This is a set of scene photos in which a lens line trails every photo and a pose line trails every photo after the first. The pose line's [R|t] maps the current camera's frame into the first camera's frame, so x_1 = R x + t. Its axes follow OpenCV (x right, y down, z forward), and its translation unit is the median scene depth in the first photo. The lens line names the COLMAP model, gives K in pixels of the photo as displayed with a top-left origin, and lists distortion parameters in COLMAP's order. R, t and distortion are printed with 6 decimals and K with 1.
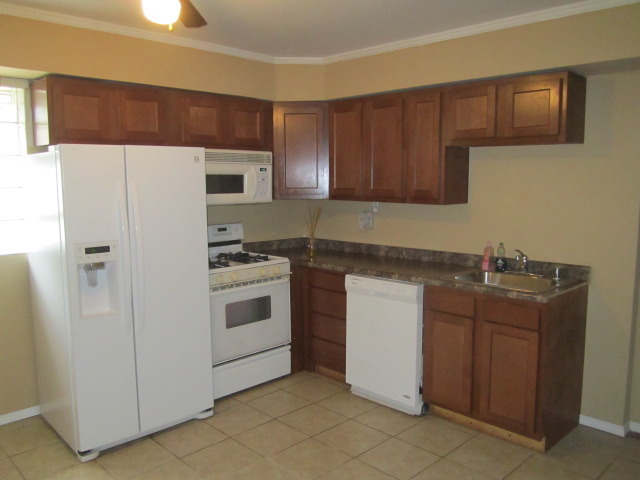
lens RADIAL K [[526.0, 0, 321.6], [0, 526.0, 240.1], [0, 0, 1]] dist [-0.047337, -0.000633]
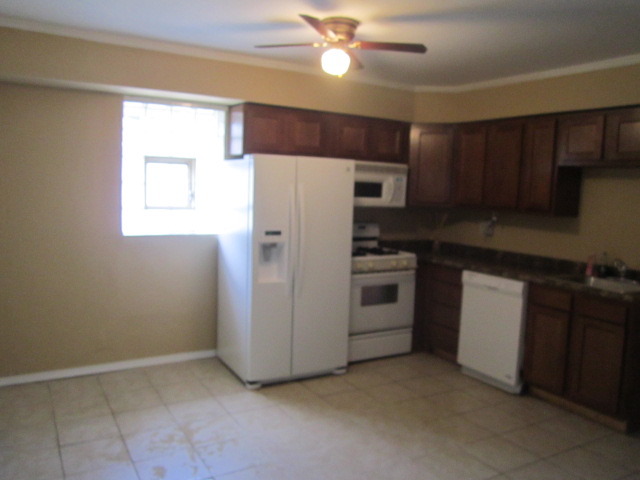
lens RADIAL K [[526.9, 0, 335.8], [0, 526.9, 239.4], [0, 0, 1]] dist [-0.008255, 0.003997]
pose [[0.973988, 0.065275, -0.216994, 0.021077], [-0.069973, 0.997450, -0.014031, 0.034949], [0.215525, 0.028850, 0.976072, -0.242963]]
